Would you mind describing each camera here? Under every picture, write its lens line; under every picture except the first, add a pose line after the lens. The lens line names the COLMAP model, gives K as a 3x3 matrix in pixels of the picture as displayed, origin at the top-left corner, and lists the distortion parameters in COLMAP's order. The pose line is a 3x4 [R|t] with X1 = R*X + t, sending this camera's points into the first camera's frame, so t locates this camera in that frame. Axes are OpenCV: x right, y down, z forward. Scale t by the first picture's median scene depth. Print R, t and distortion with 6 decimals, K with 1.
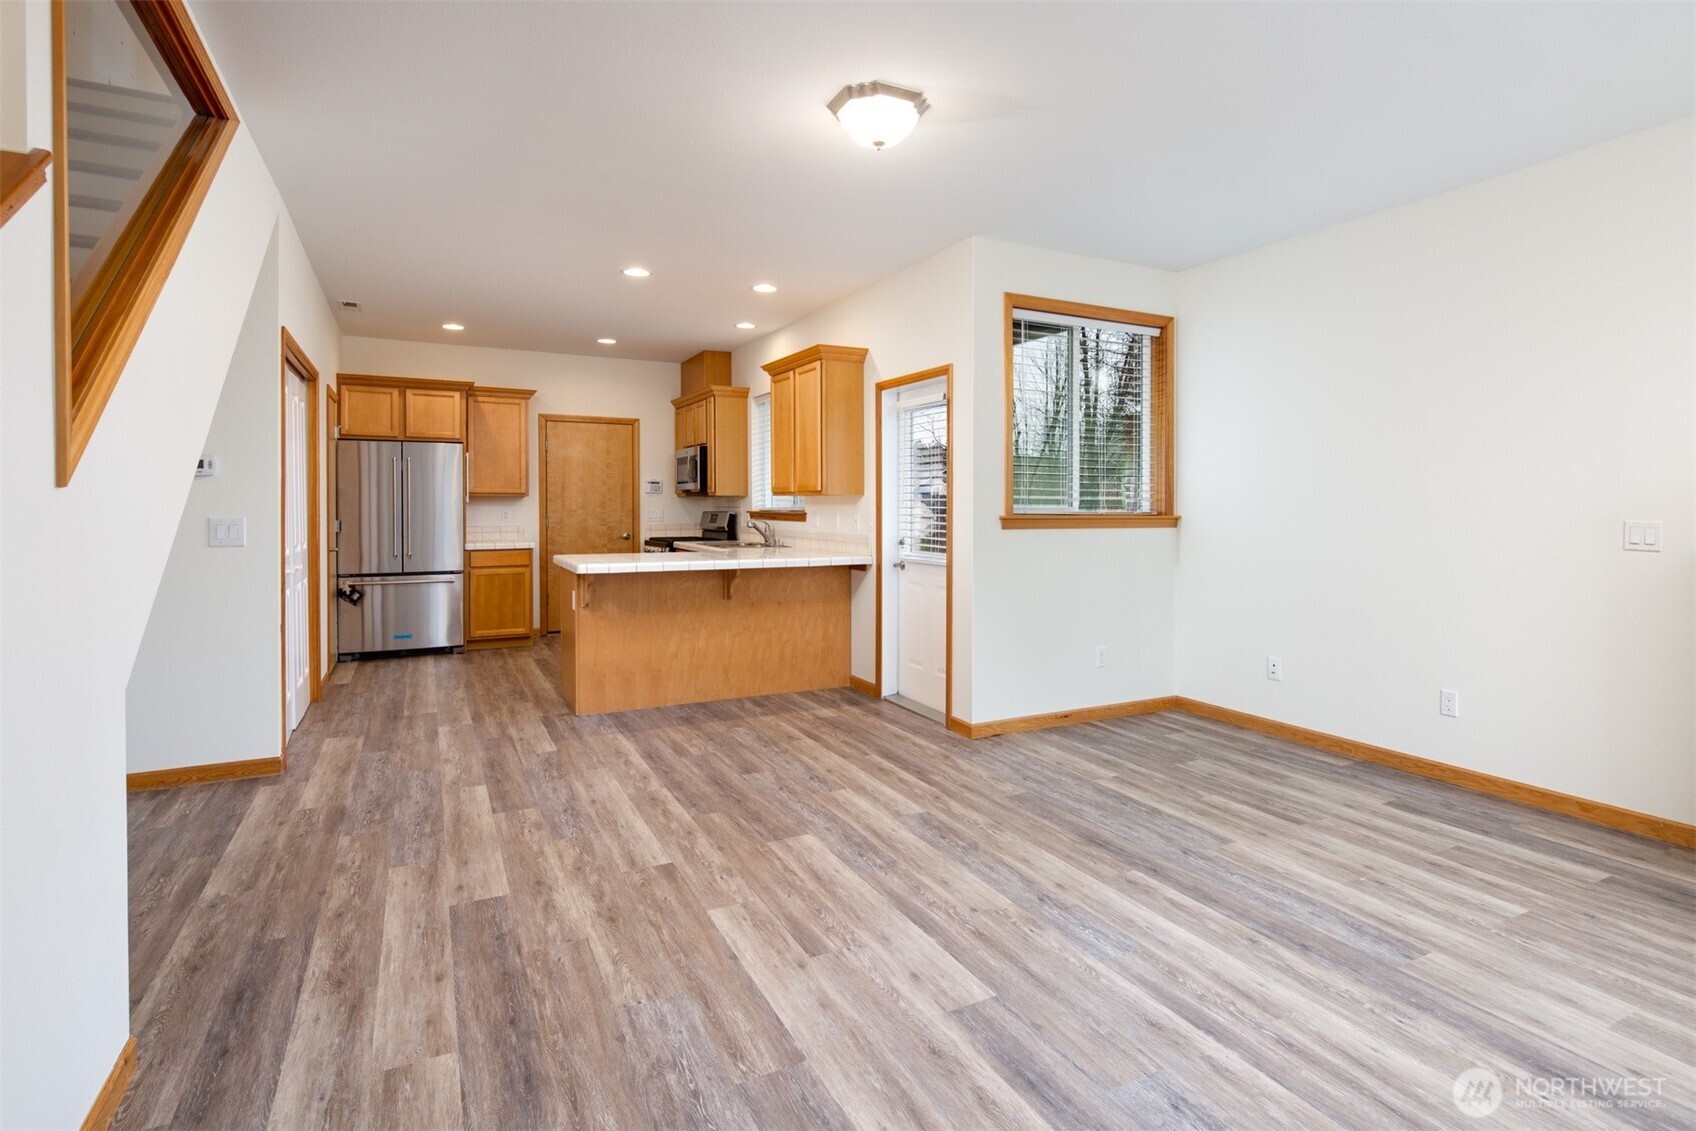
lens RADIAL K [[842.3, 0, 863.3], [0, 842.3, 515.9], [0, 0, 1]] dist [0.001924, -0.001139]
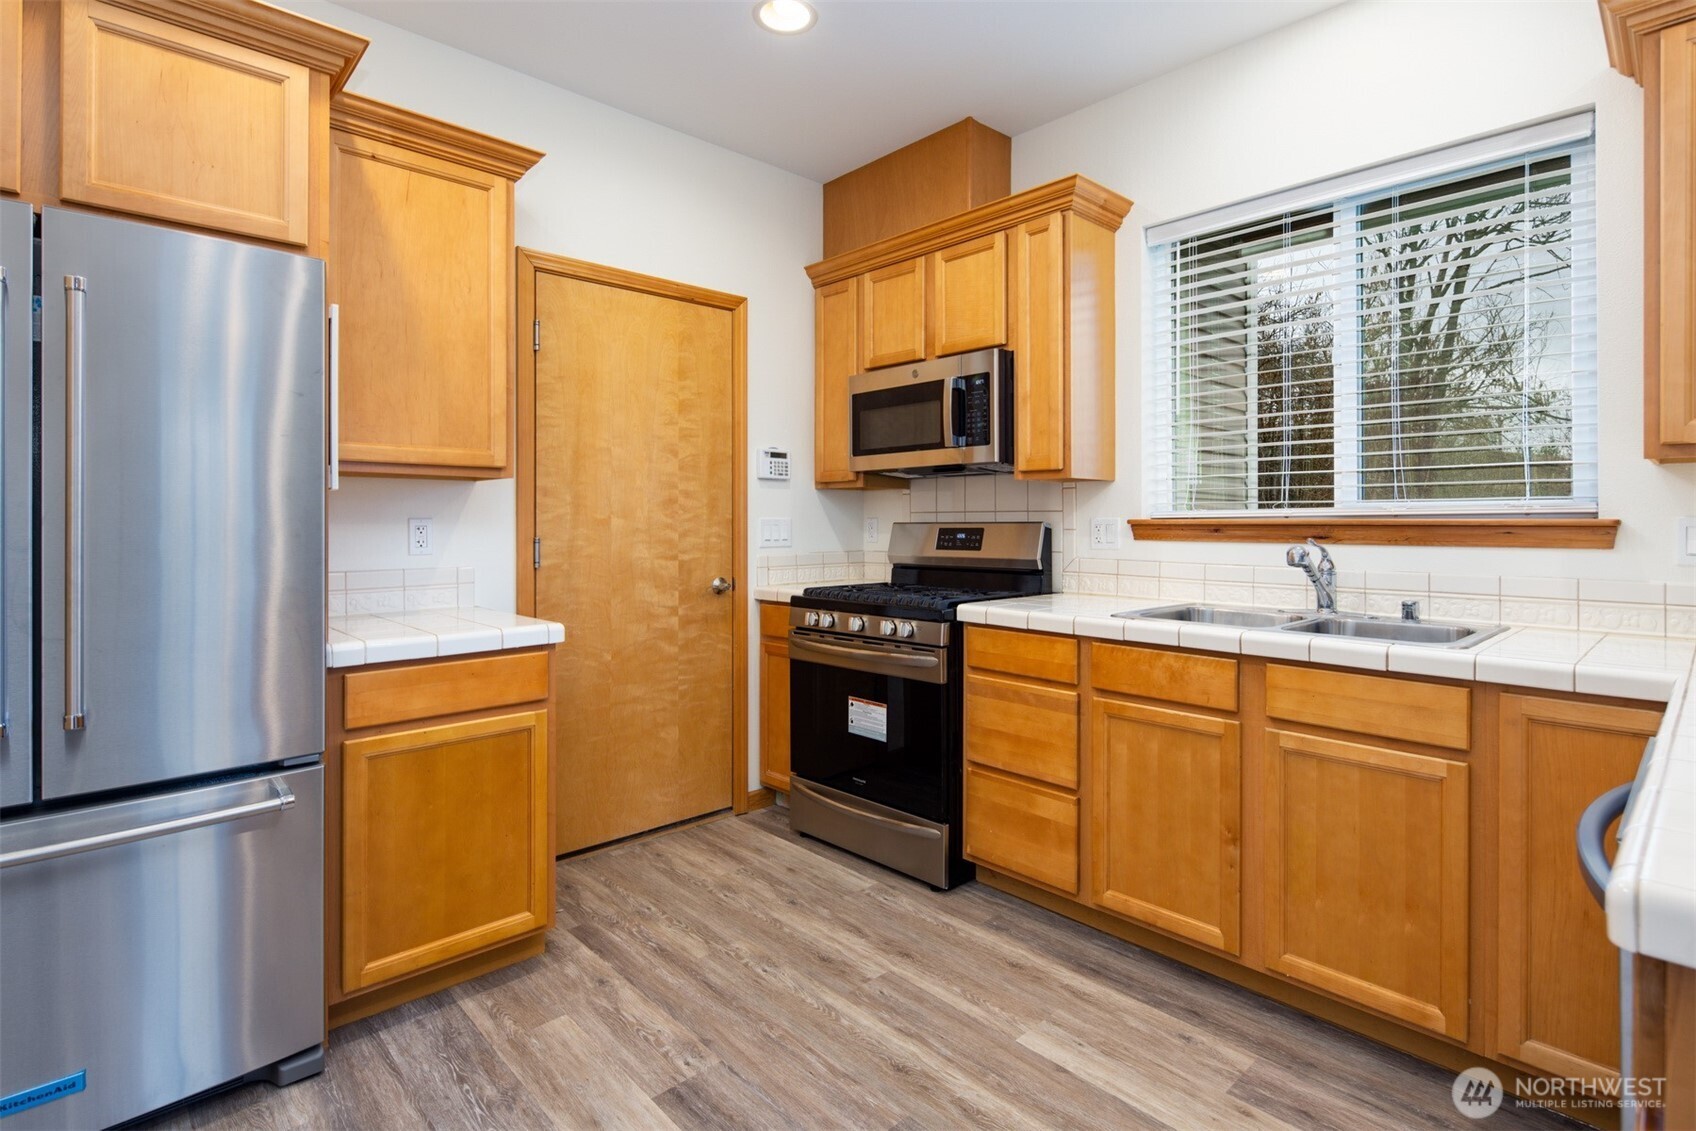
lens RADIAL K [[825.6, 0, 844.9], [0, 825.6, 517.9], [0, 0, 1]] dist [0.000956, -0.001749]
pose [[0.965211, -0.002115, 0.261463, -0.875223], [0.006645, 0.999843, -0.016443, -0.003178], [-0.261387, 0.017609, 0.965073, 1.614355]]
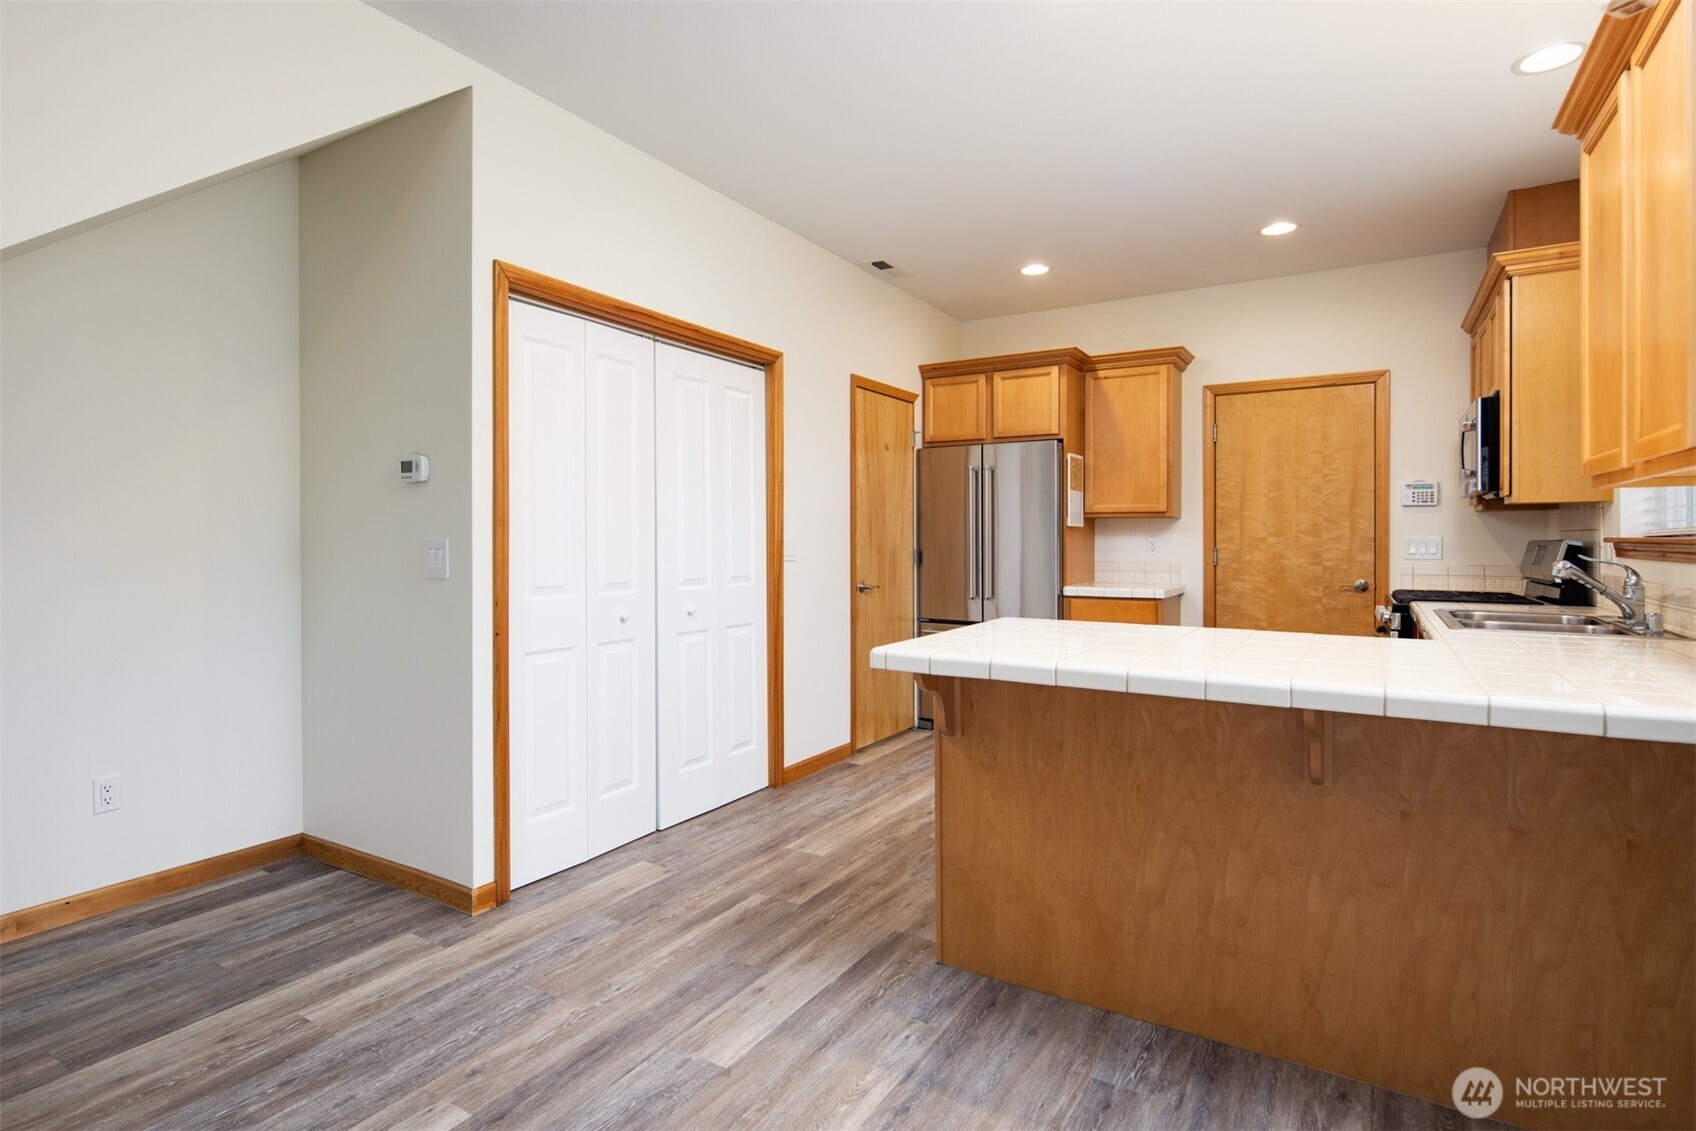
lens RADIAL K [[852.7, 0, 845.9], [0, 852.7, 555.3], [0, 0, 1]] dist [0.001724, -0.000416]
pose [[0.517421, 0.014150, -0.855614, 0.065801], [-0.010661, 0.999892, 0.010090, 0.005984], [0.855665, 0.003901, 0.517516, 1.120355]]
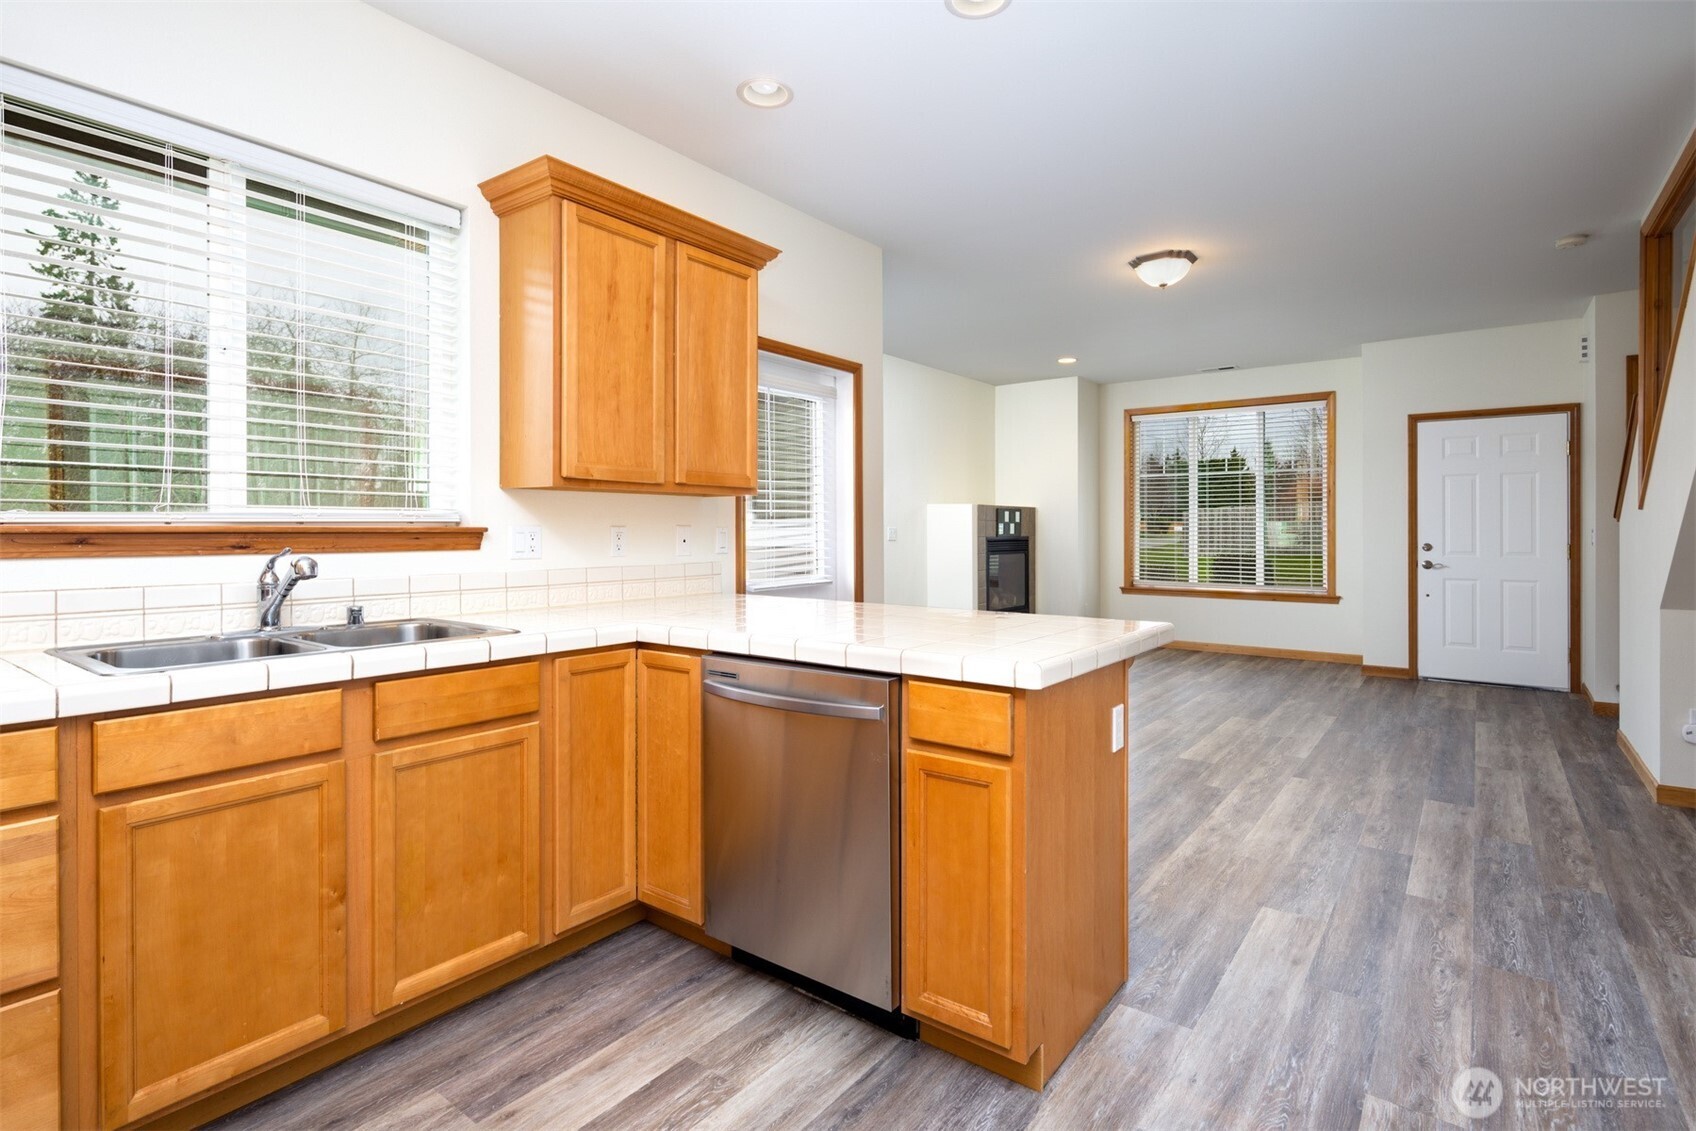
lens RADIAL K [[828.4, 0, 856.0], [0, 828.4, 524.3], [0, 0, 1]] dist [-0.001708, -0.001366]
pose [[-0.432411, 0.001999, 0.901675, -1.068057], [0.010404, 0.999942, 0.002772, -0.009510], [-0.901617, 0.010579, -0.432406, 2.087104]]
